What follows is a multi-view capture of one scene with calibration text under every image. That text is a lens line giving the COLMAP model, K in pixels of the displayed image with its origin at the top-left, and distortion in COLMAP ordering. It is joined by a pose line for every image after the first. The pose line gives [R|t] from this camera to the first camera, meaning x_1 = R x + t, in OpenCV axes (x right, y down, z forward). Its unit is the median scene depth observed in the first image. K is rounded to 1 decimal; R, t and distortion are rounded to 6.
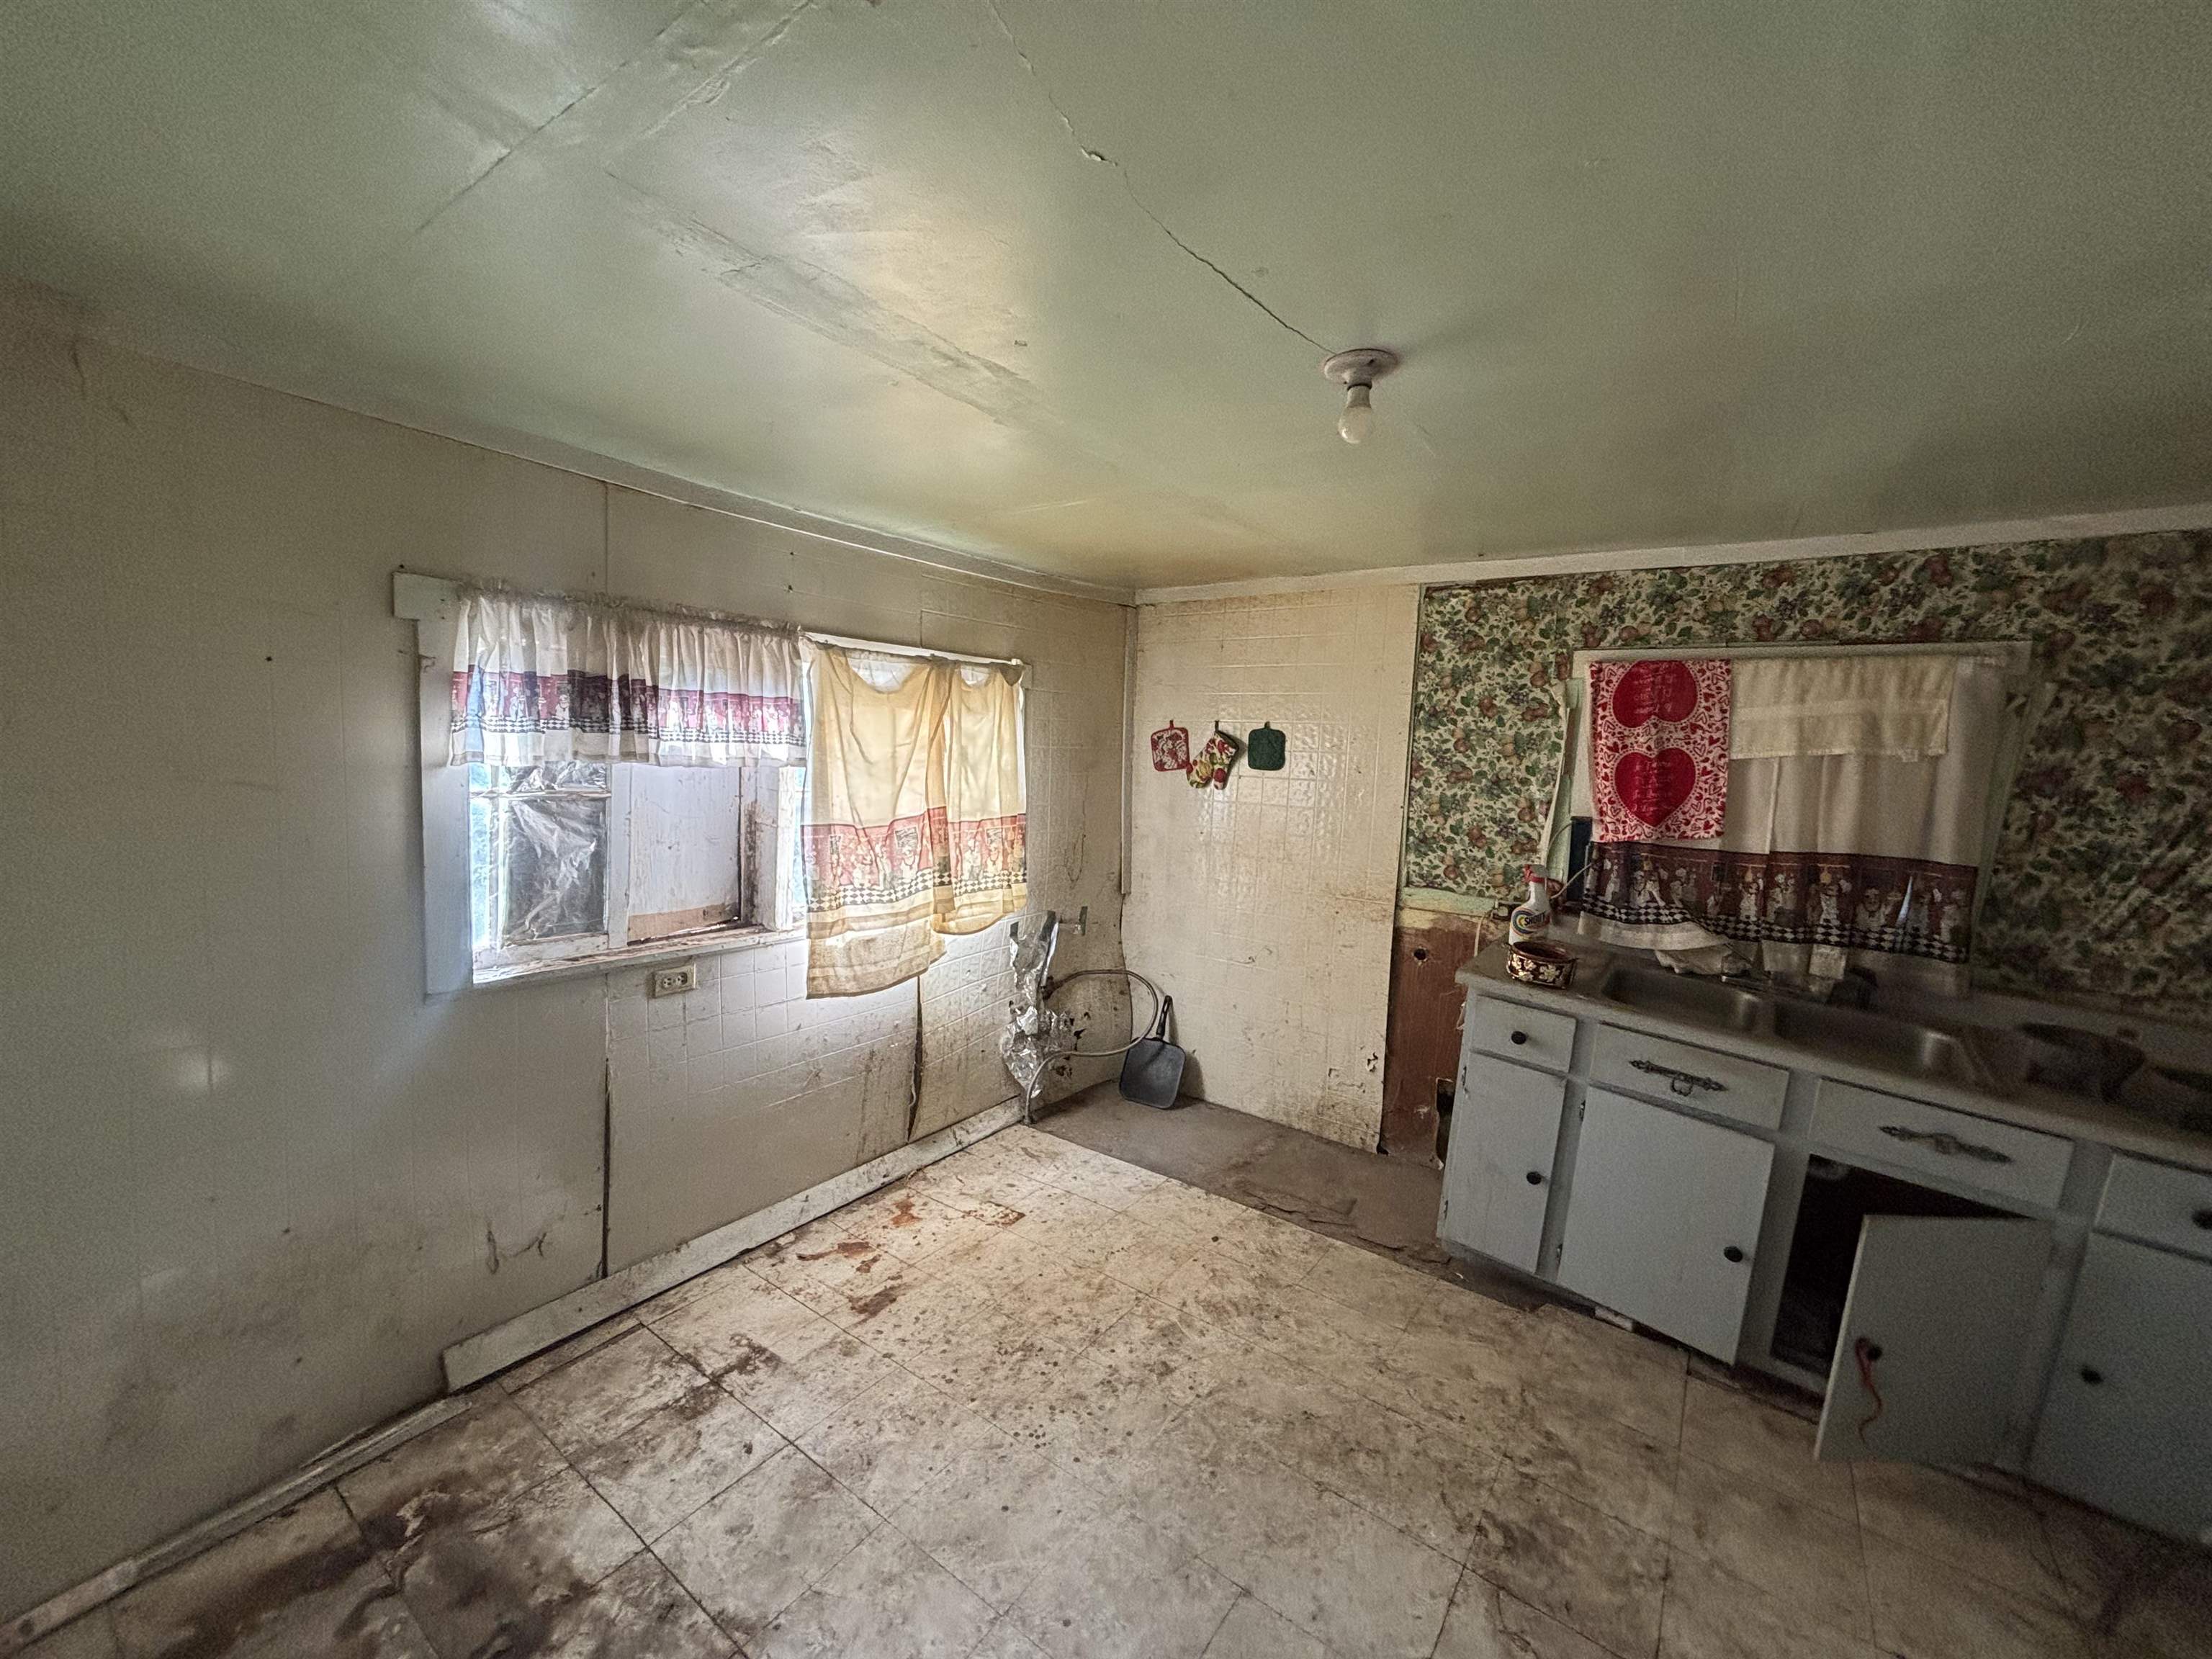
lens RADIAL K [[896.5, 0, 1102.3], [0, 896.5, 835.8], [0, 0, 1]] dist [0.031501, 0.000023]
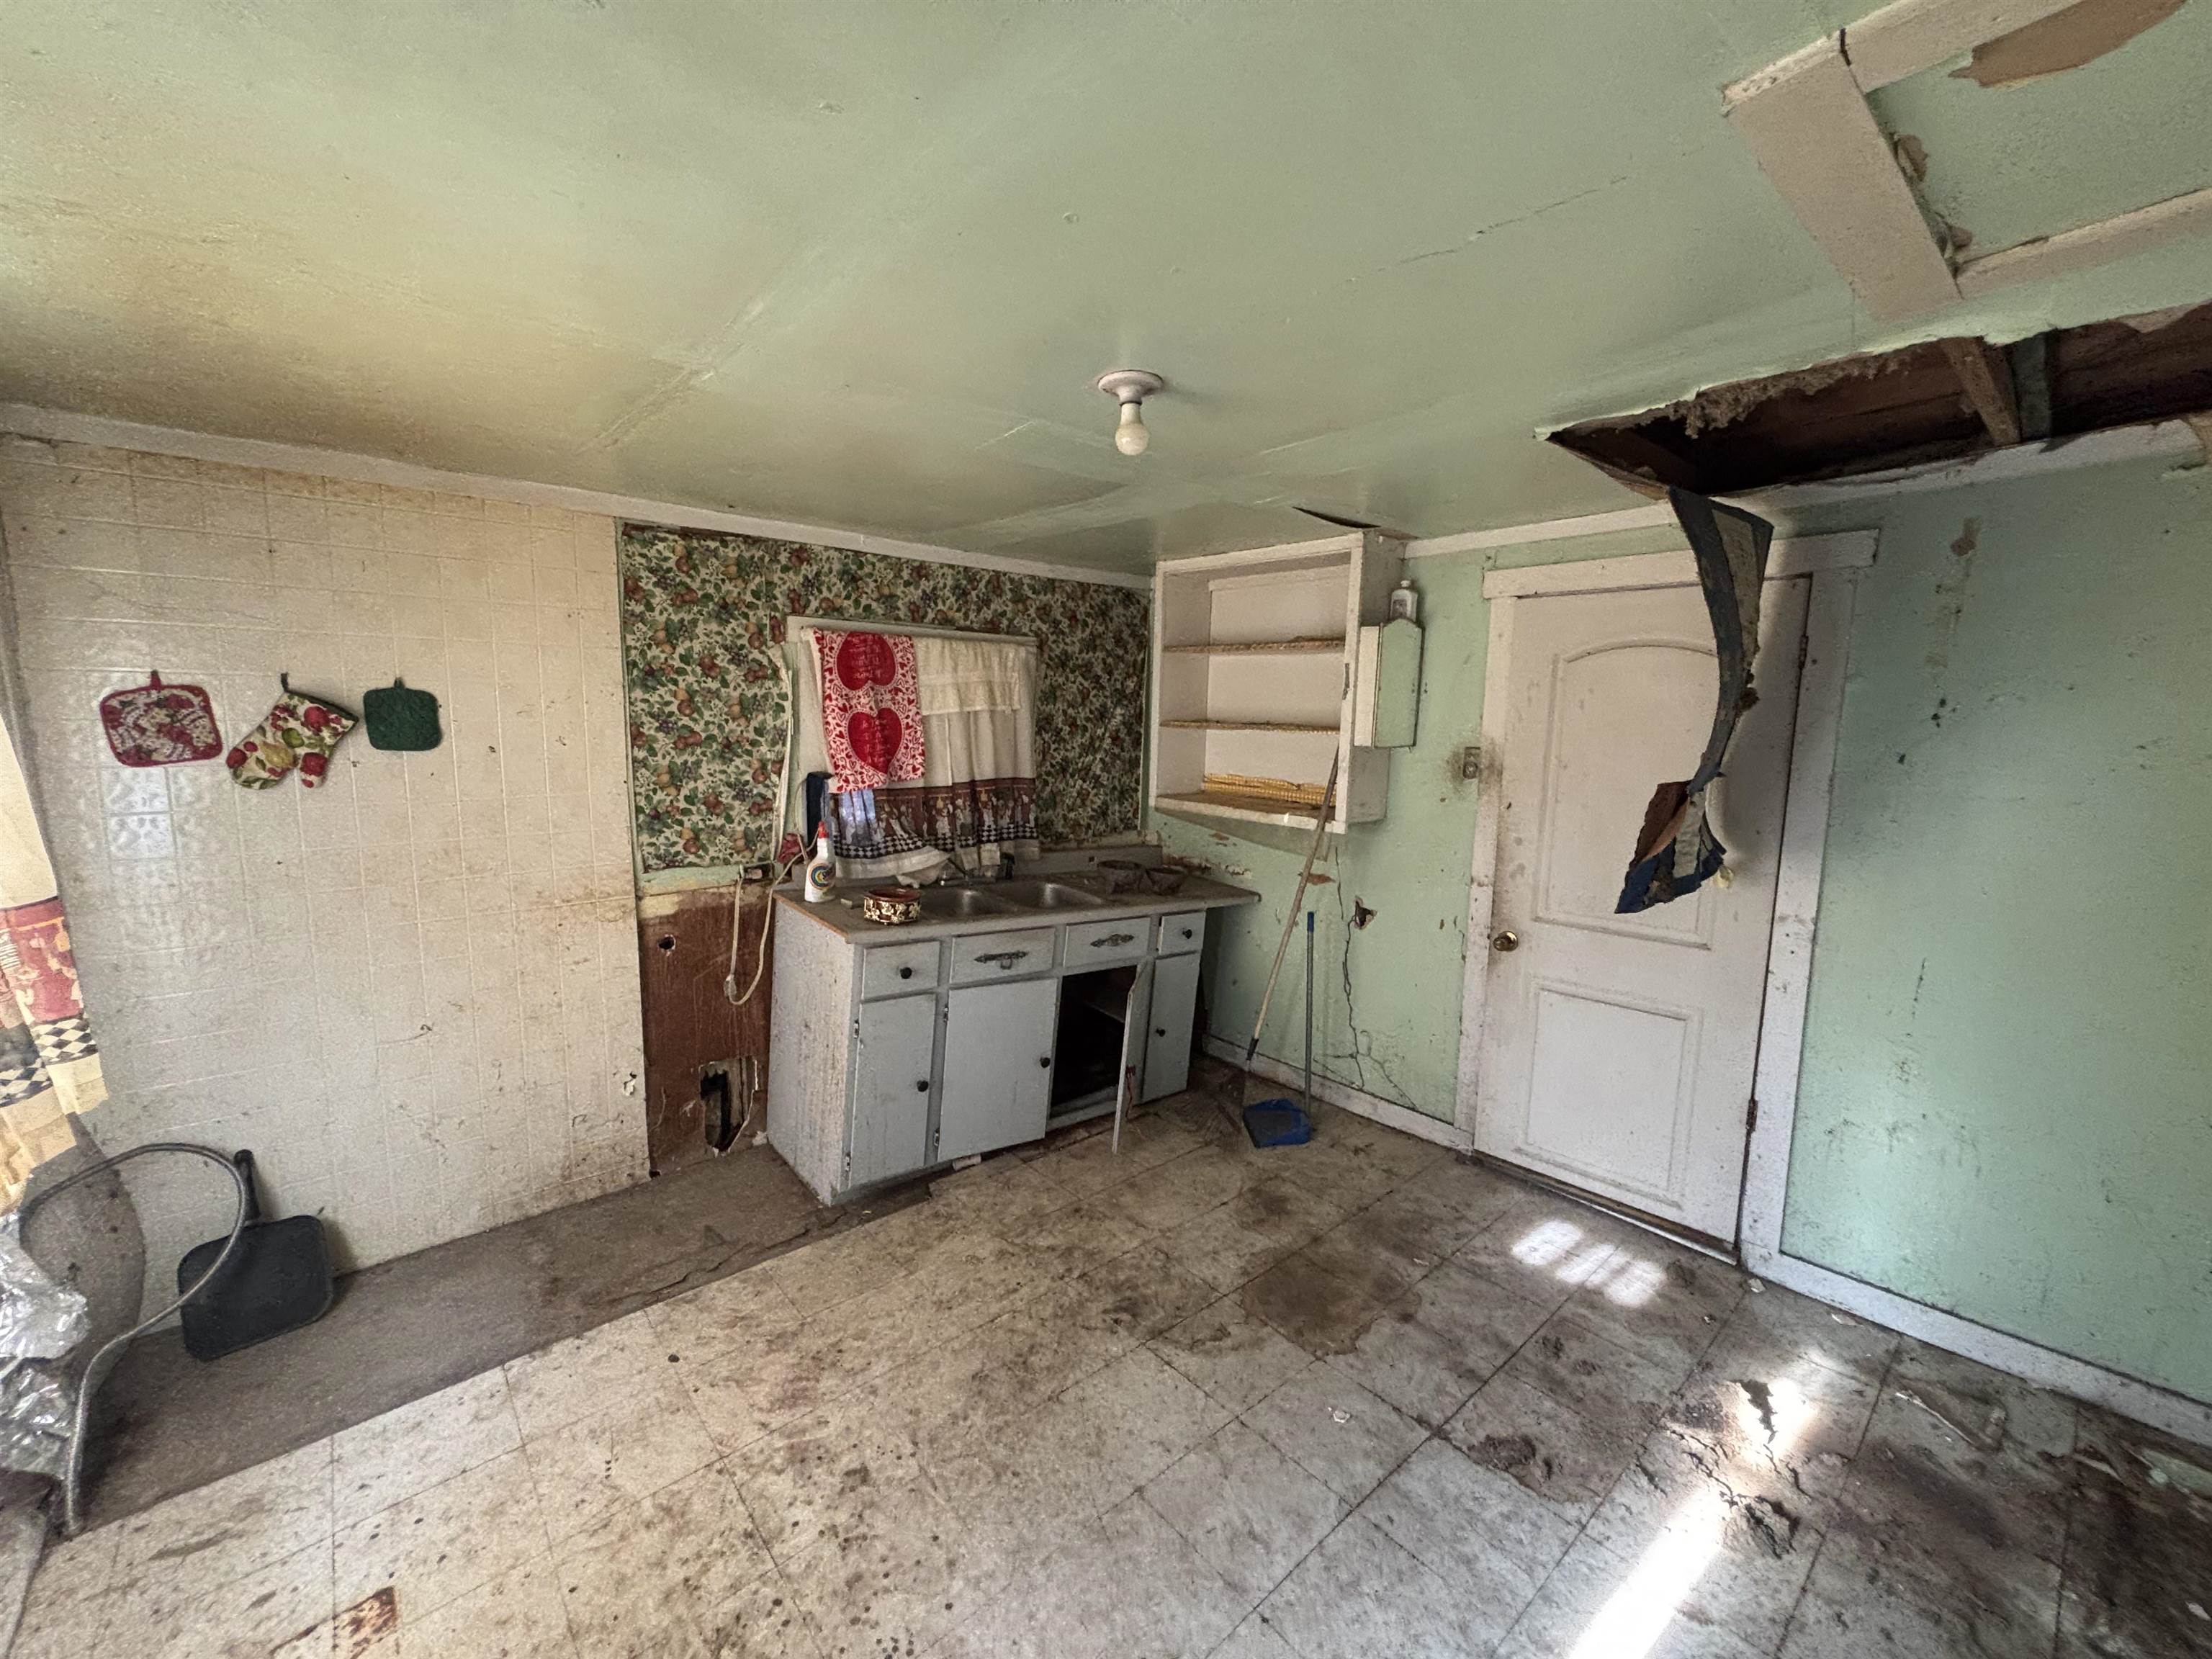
lens RADIAL K [[896.5, 0, 1102.3], [0, 896.5, 835.8], [0, 0, 1]] dist [0.031501, 0.000023]
pose [[0.252762, -0.170080, 0.952462, -0.431716], [0.102882, 0.983571, 0.148332, -0.071370], [-0.962043, 0.060498, 0.266108, 0.390614]]
